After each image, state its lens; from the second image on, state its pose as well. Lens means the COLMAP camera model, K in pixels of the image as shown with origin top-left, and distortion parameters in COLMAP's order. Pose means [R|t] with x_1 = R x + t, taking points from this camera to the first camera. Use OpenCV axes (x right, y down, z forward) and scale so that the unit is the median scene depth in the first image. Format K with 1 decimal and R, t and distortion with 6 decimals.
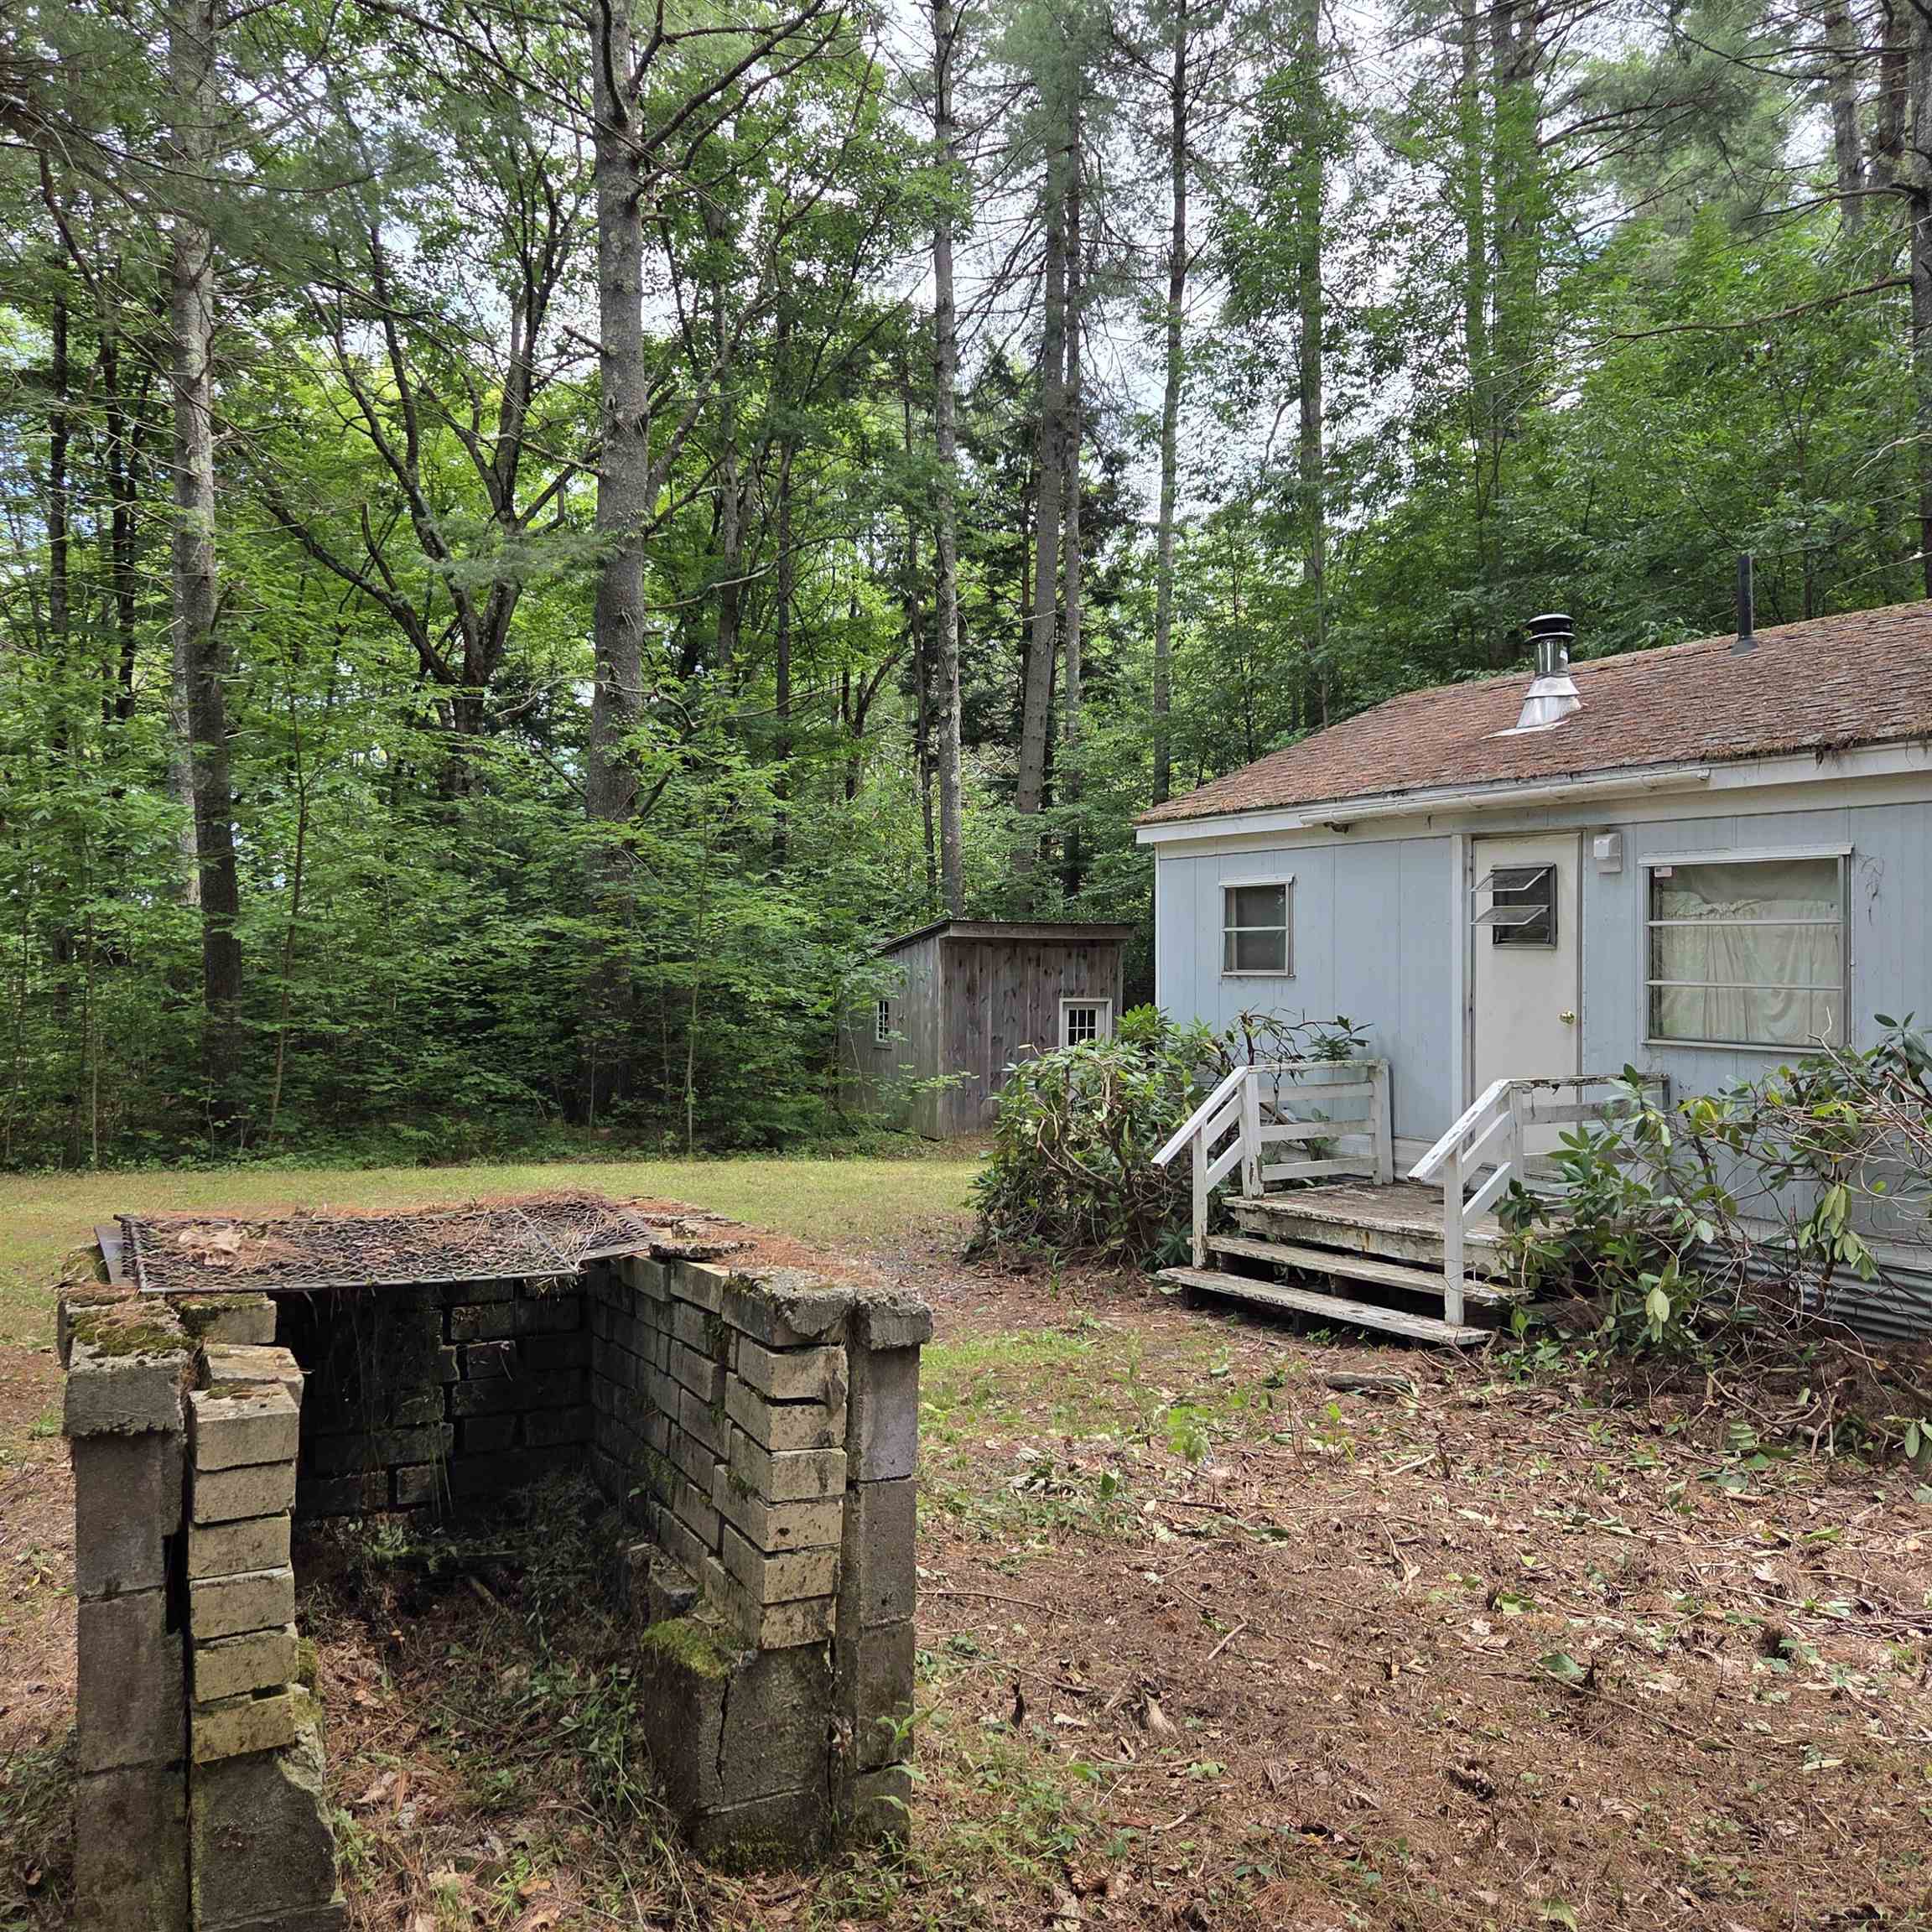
lens RADIAL K [[1725.4, 0, 962.8], [0, 1725.4, 964.1], [0, 0, 1]] dist [0.078494, -0.063139]
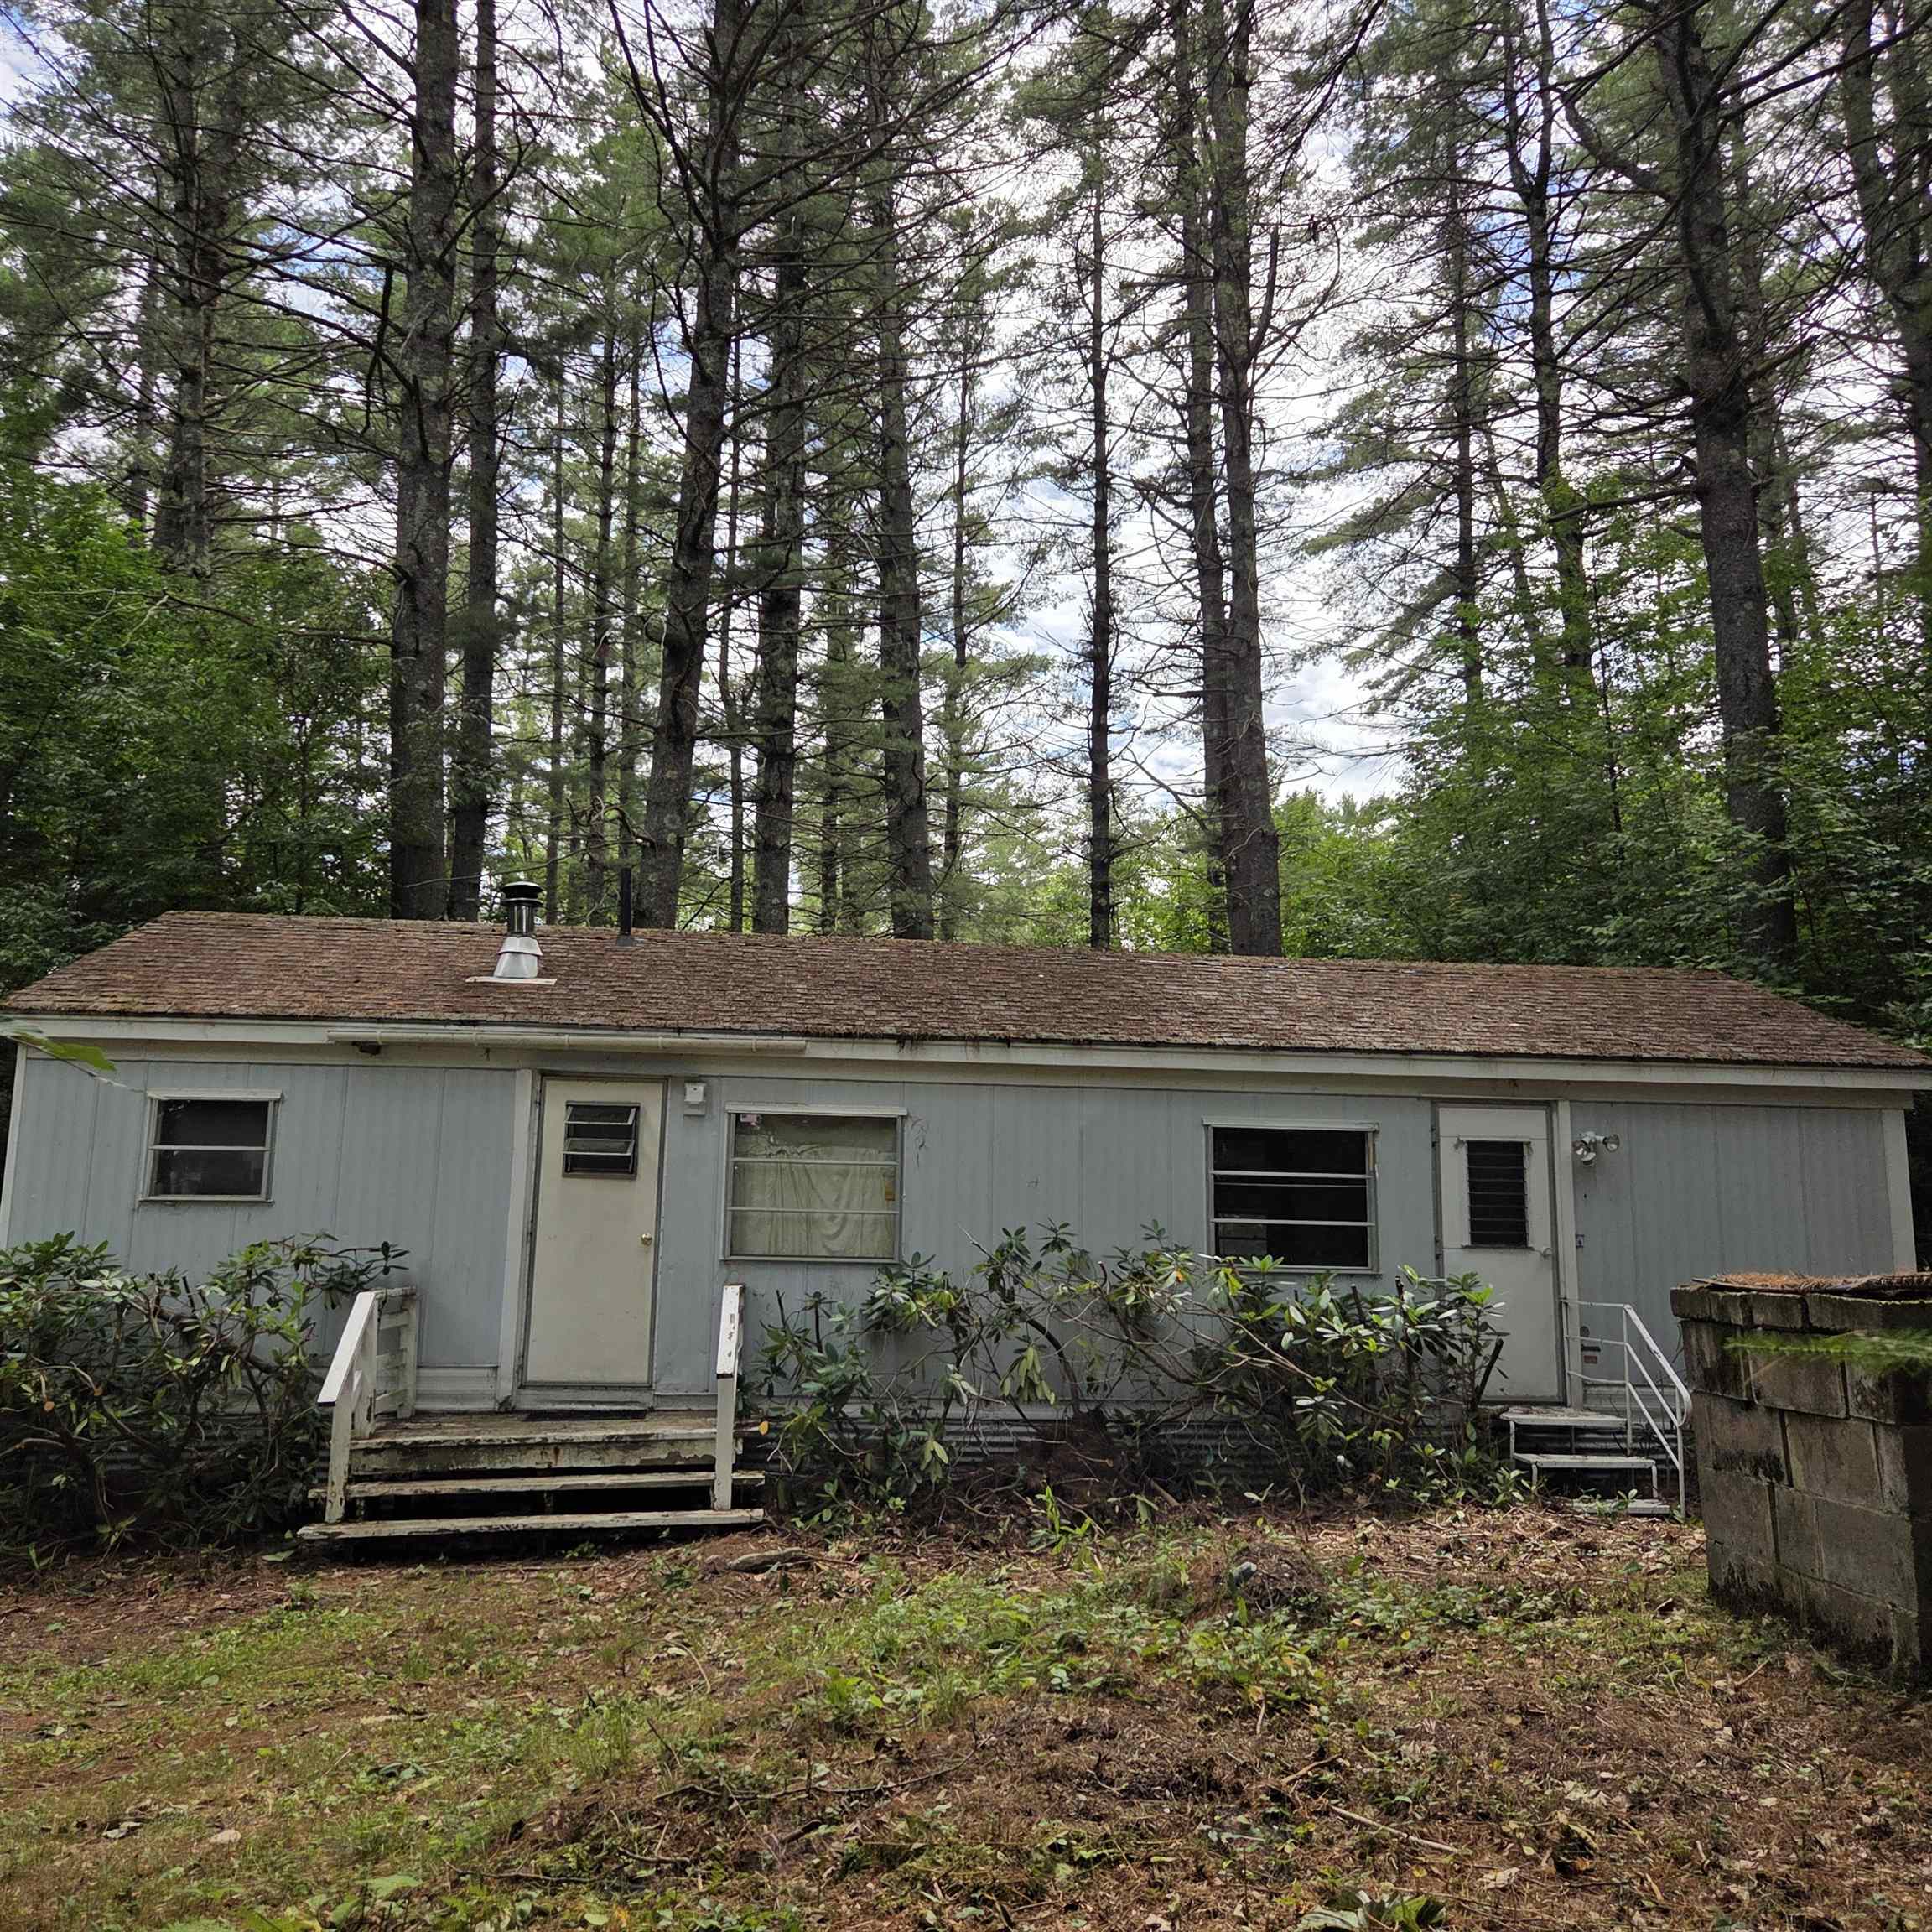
lens RADIAL K [[1725.4, 0, 961.8], [0, 1725.4, 963.0], [0, 0, 1]] dist [0.078494, -0.063139]
pose [[0.408599, 0.164131, 0.897835, -0.599525], [-0.009706, 0.984424, -0.175543, 0.047915], [-0.912663, 0.063012, 0.403827, 0.327854]]
